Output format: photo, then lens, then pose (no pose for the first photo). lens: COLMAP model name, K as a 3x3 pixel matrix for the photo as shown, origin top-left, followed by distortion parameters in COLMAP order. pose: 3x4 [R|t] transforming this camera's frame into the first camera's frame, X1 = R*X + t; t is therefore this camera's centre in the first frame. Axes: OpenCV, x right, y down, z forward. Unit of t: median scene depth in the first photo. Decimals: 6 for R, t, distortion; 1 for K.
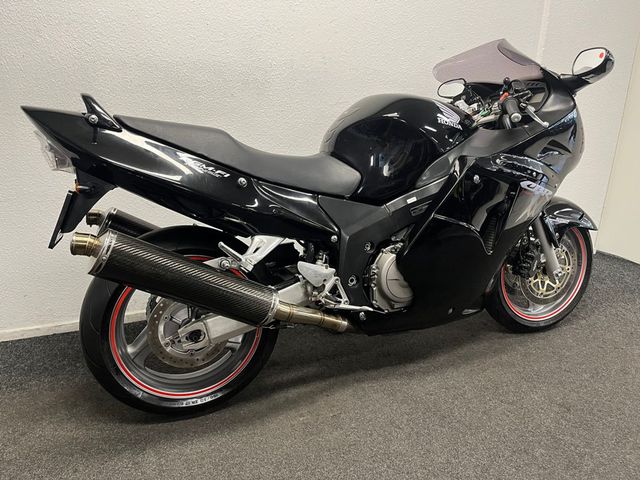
lens RADIAL K [[478.1, 0, 321.8], [0, 478.1, 241.8], [0, 0, 1]] dist [0.074792, -0.104811]
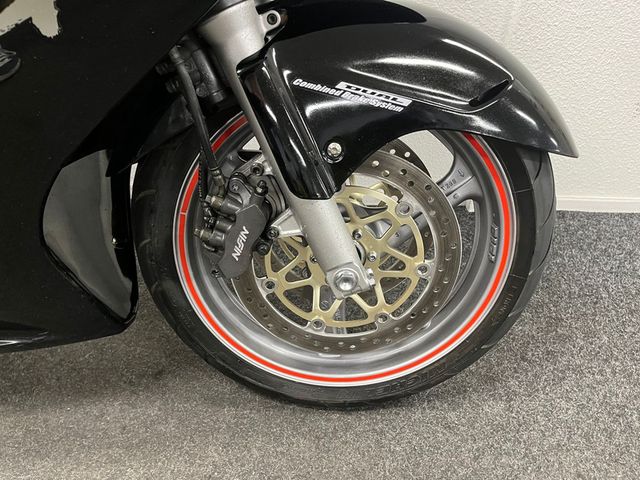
lens RADIAL K [[478.1, 0, 321.8], [0, 478.1, 241.8], [0, 0, 1]] dist [0.074792, -0.104811]
pose [[0.941103, 0.202594, -0.270705, 0.656290], [-0.131791, 0.957085, 0.258107, -0.037864], [0.311379, -0.207229, 0.927416, 0.869630]]
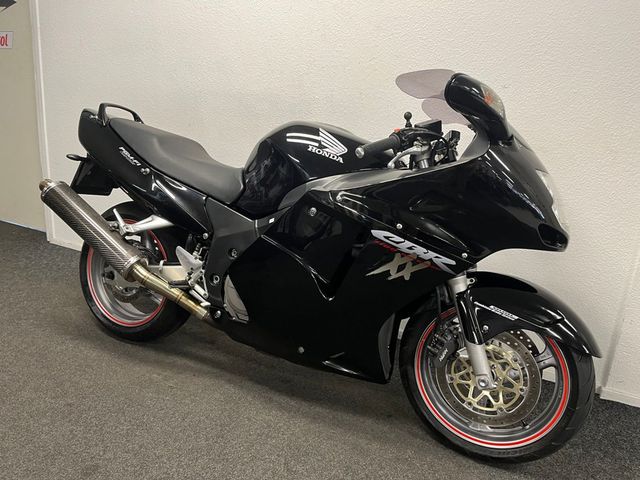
lens RADIAL K [[478.1, 0, 321.8], [0, 478.1, 241.8], [0, 0, 1]] dist [0.074792, -0.104811]
pose [[0.674515, 0.227818, -0.702231, 0.937563], [-0.301598, 0.953235, 0.019554, -0.091002], [0.673846, 0.198602, 0.711681, 0.337127]]
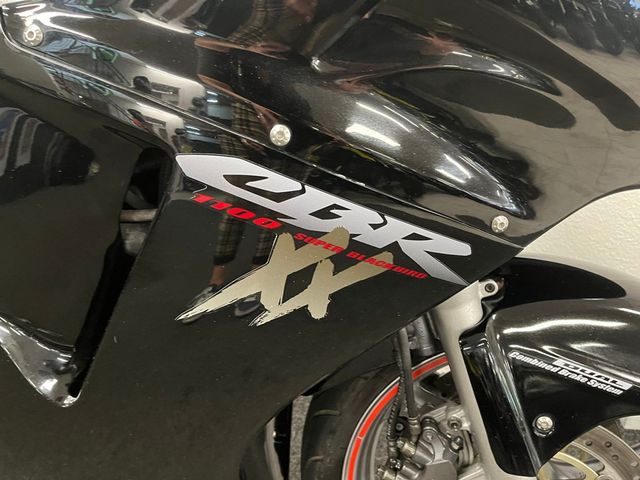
lens RADIAL K [[486.9, 0, 319.7], [0, 486.9, 249.8], [0, 0, 1]] dist [0.076494, -0.133477]
pose [[0.840910, 0.231103, -0.489348, 0.575649], [-0.229766, 0.971152, 0.063807, -0.107851], [0.489978, 0.058780, 0.869751, 0.830805]]
